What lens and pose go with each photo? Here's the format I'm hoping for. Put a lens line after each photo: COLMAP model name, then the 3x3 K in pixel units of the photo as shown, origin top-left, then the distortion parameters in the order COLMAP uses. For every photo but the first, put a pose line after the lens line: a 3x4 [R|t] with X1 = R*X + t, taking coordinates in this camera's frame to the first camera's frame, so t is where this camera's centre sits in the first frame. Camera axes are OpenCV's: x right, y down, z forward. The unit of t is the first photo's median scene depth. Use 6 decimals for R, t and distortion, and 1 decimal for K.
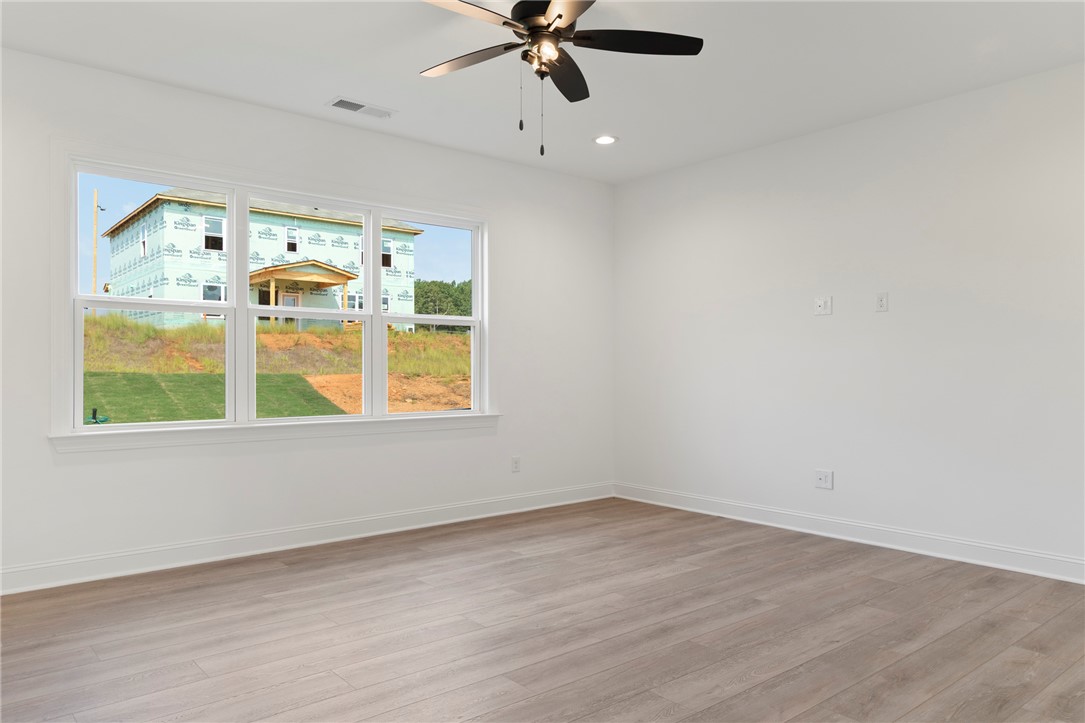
lens RADIAL K [[747.6, 0, 544.7], [0, 747.6, 358.5], [0, 0, 1]] dist [0.013507, 0.000260]
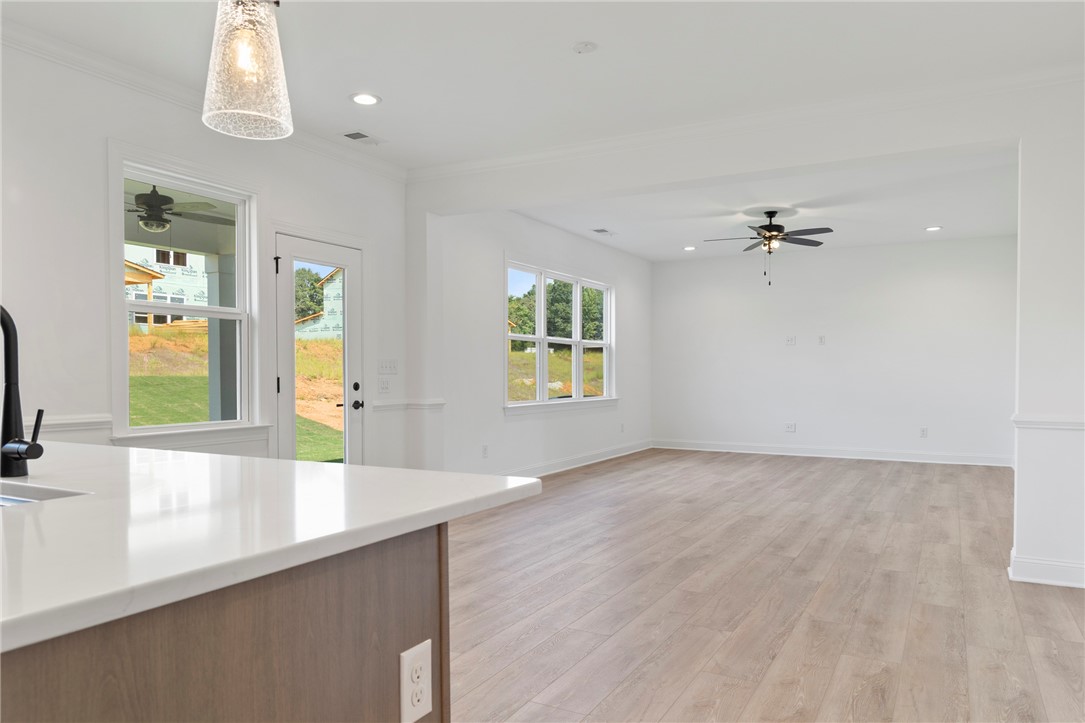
lens RADIAL K [[747.6, 0, 541.9], [0, 747.6, 368.7], [0, 0, 1]] dist [0.013507, 0.000260]
pose [[0.941639, -0.004087, 0.336600, -0.308530], [-0.000102, 0.999923, 0.012426, -0.005562], [-0.336625, -0.011736, 0.941566, -0.214295]]
